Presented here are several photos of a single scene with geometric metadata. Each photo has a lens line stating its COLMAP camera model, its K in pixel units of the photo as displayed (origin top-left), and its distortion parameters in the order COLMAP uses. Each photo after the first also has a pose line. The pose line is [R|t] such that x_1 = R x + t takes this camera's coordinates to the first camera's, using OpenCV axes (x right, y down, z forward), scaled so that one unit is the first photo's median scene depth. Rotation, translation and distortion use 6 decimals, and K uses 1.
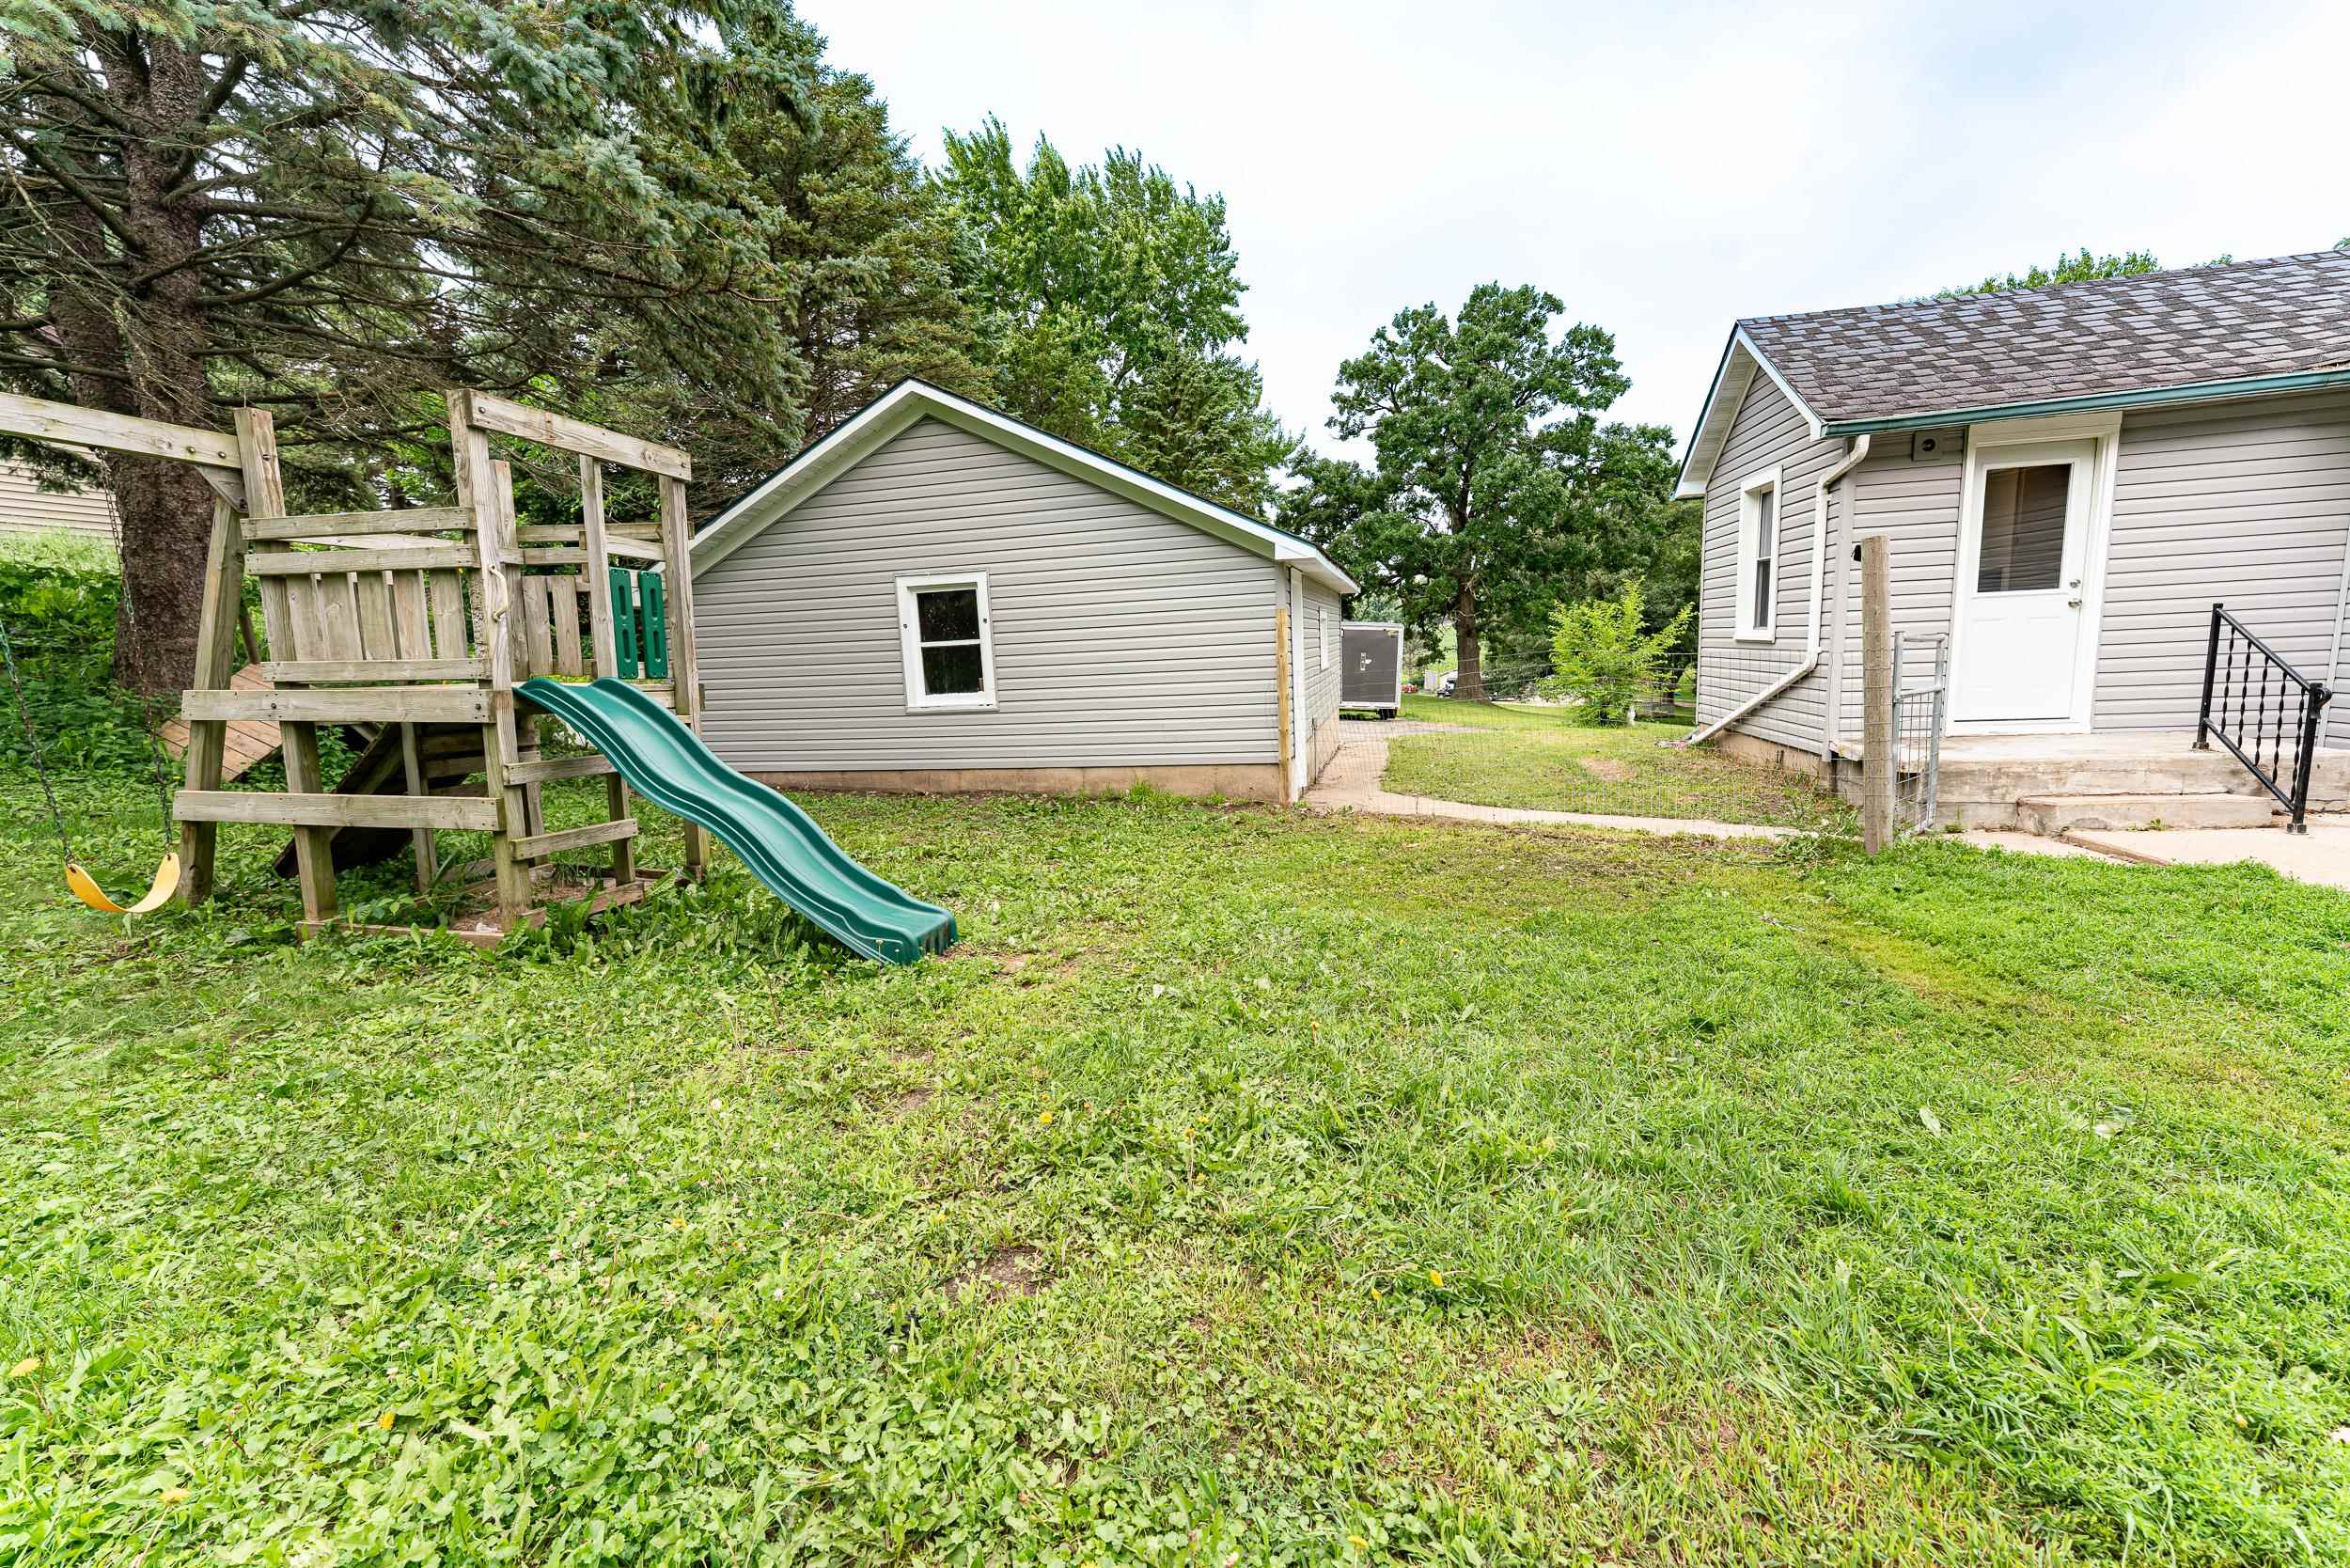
lens RADIAL K [[933.3, 0, 1175.8], [0, 933.3, 788.0], [0, 0, 1]] dist [-0.001158, 0.000146]
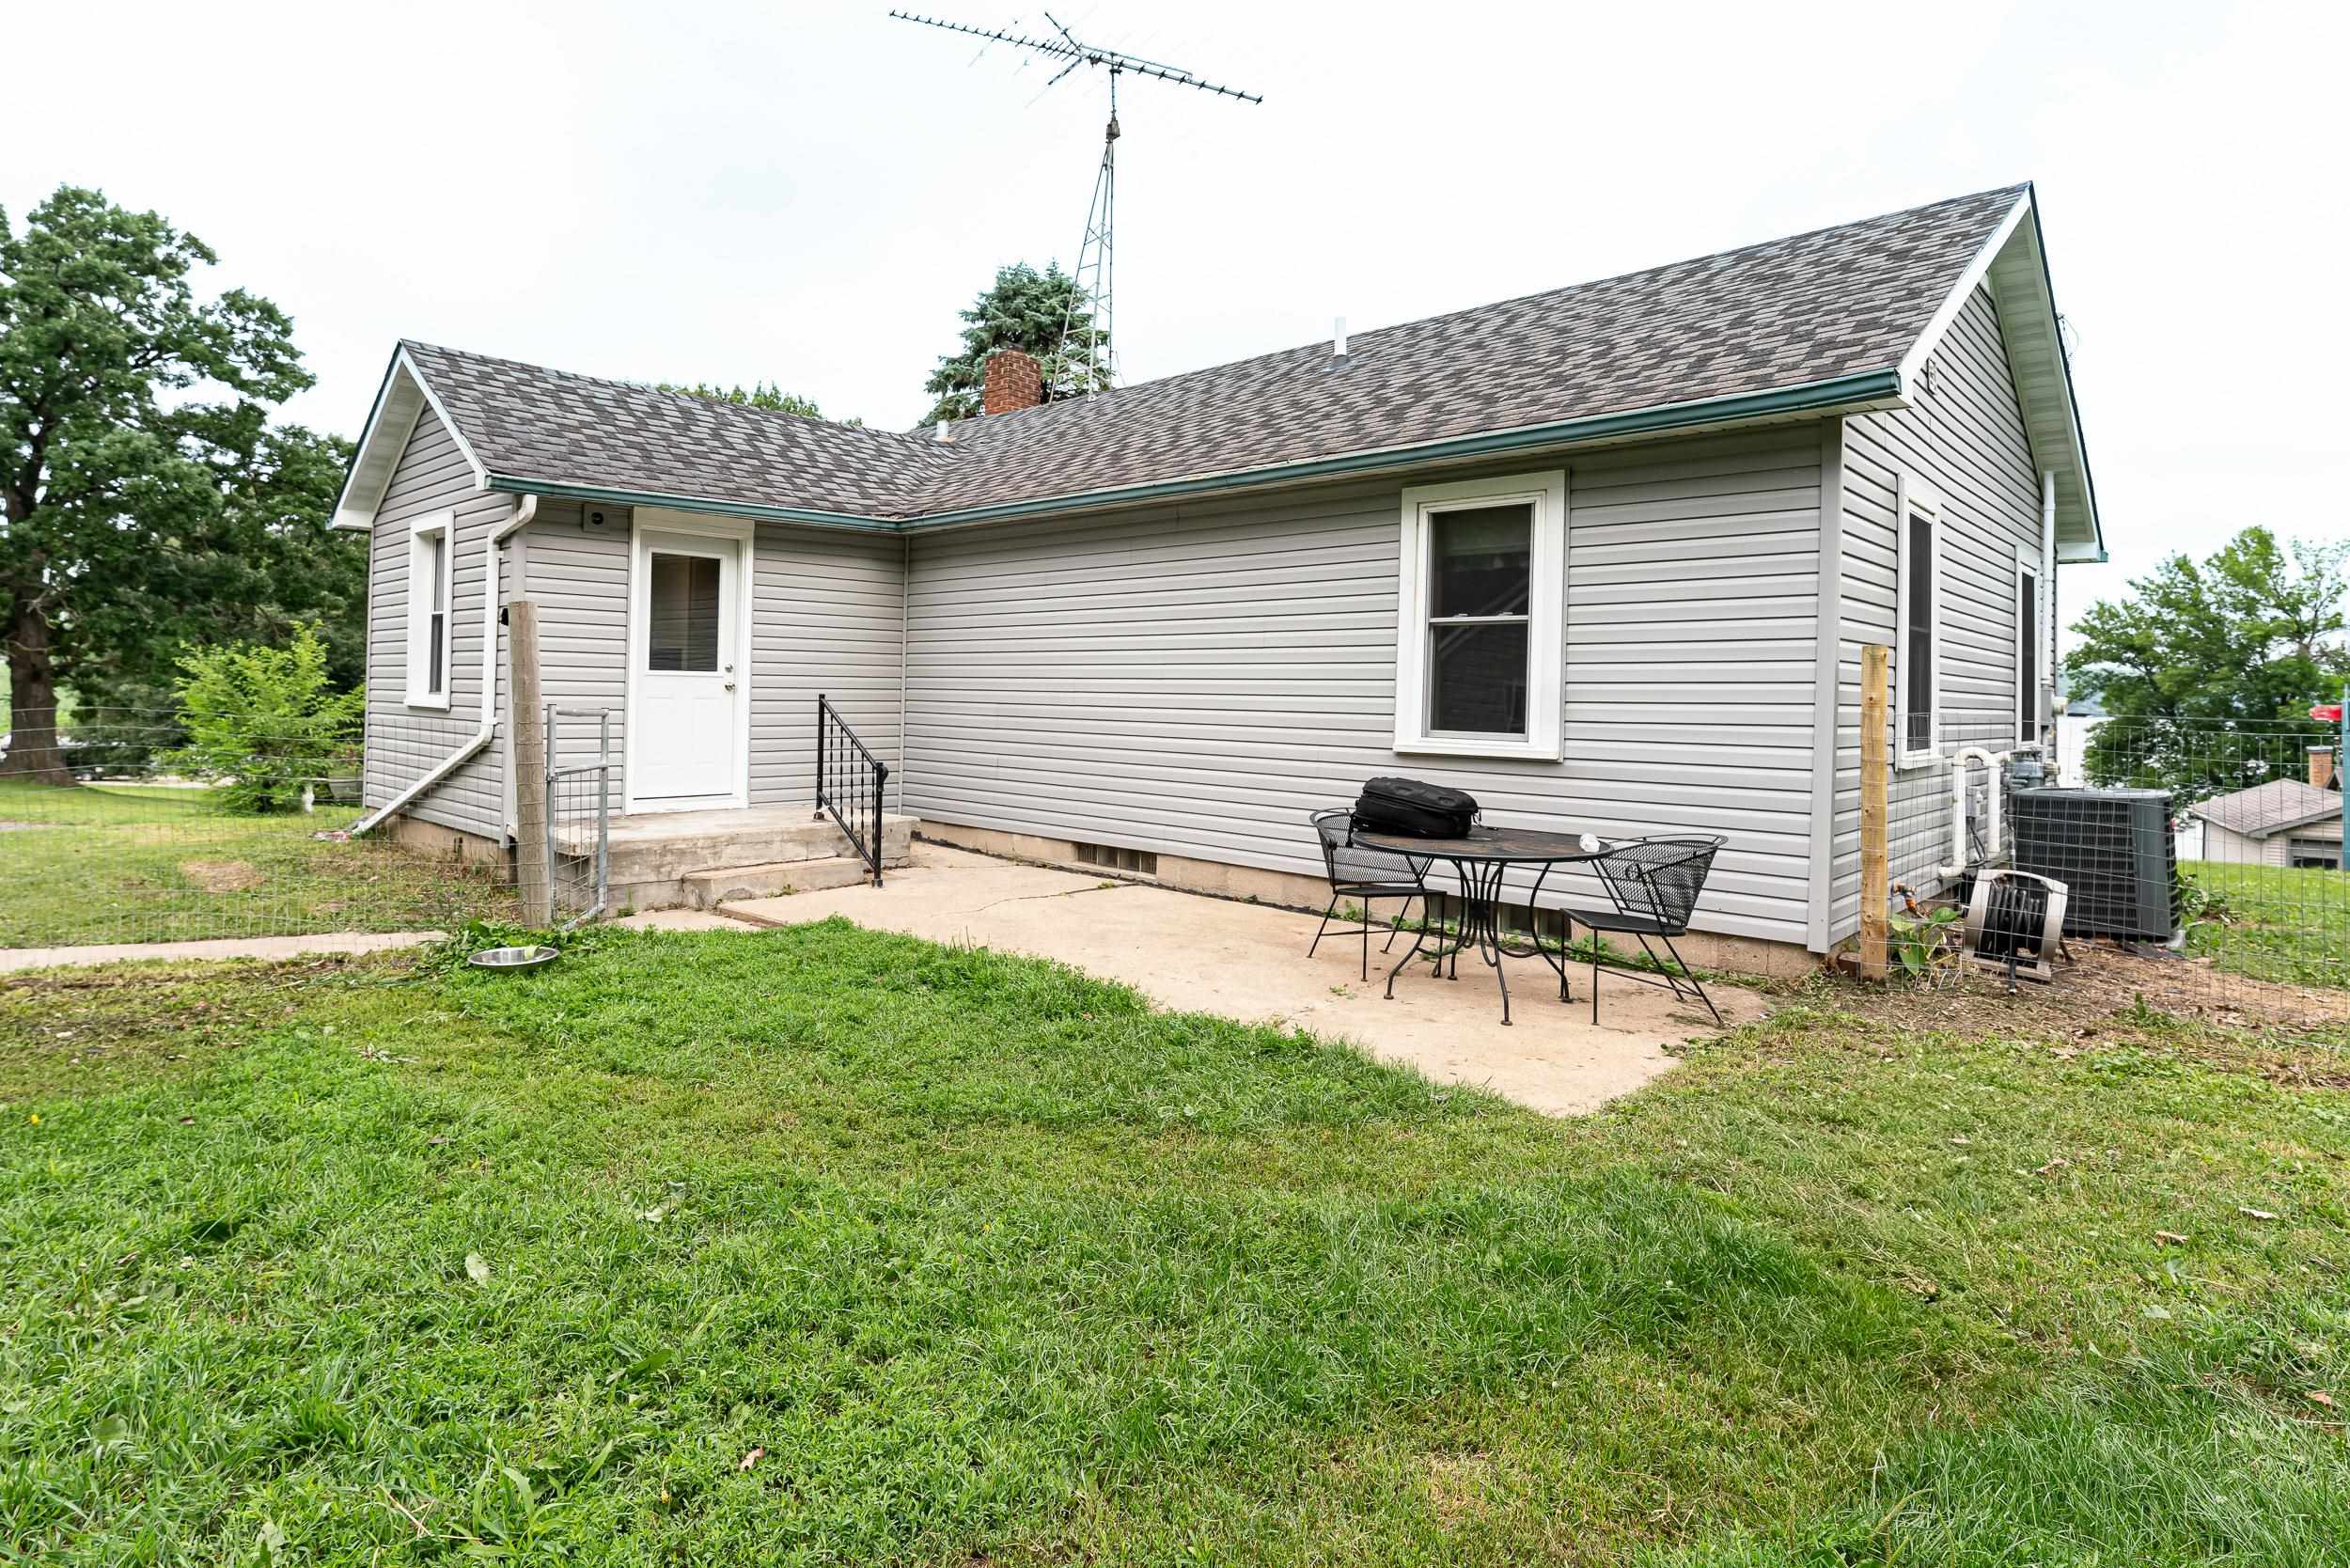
lens RADIAL K [[1092.3, 0, 1167.3], [0, 1092.3, 691.5], [0, 0, 1]] dist [-0.001283, 0.000190]
pose [[0.563594, 0.060501, 0.823834, 0.208200], [0.081211, 0.988425, -0.128145, 0.008711], [-0.822050, 0.139126, 0.552157, -0.102857]]
